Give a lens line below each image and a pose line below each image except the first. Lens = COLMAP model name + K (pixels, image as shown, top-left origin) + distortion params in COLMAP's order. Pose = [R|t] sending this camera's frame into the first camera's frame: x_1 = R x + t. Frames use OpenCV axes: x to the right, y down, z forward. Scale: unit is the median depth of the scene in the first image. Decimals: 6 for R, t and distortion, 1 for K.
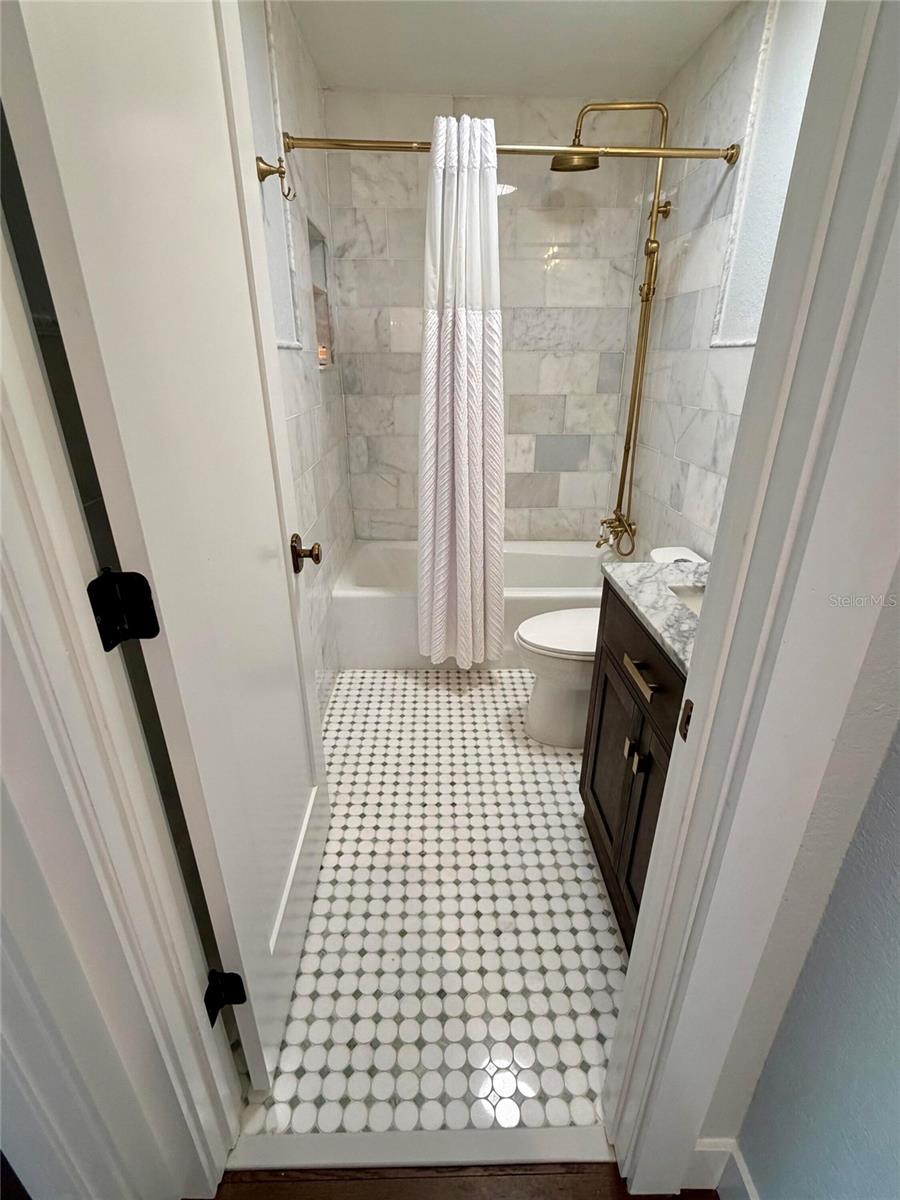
lens RADIAL K [[547.0, 0, 449.2], [0, 547.0, 603.9], [0, 0, 1]] dist [-0.001940, -0.000141]
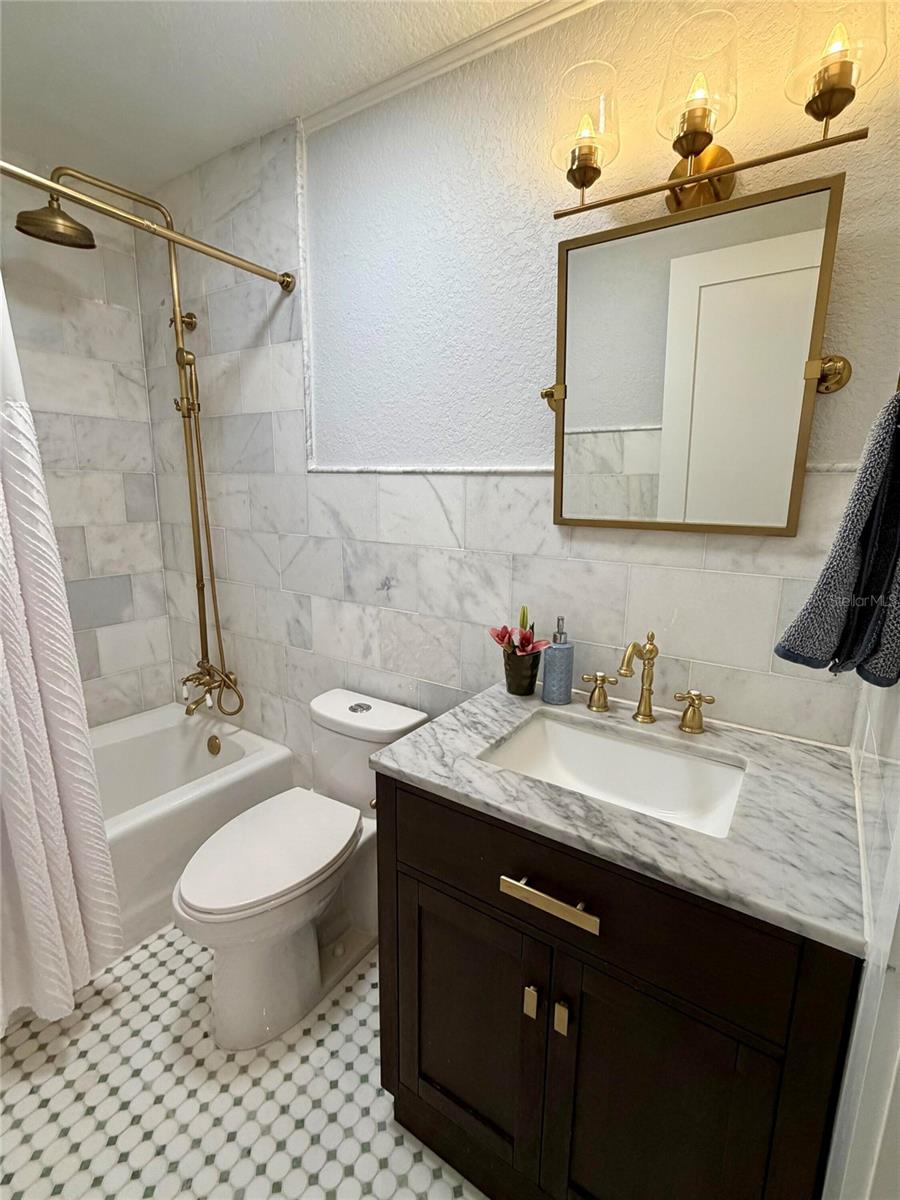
lens RADIAL K [[547.0, 0, 453.0], [0, 547.0, 598.5], [0, 0, 1]] dist [-0.001940, -0.000141]
pose [[0.576431, -0.152321, 0.802823, -0.119405], [0.316500, 0.947403, -0.047497, -0.124903], [-0.753362, 0.281472, 0.594322, 0.279067]]
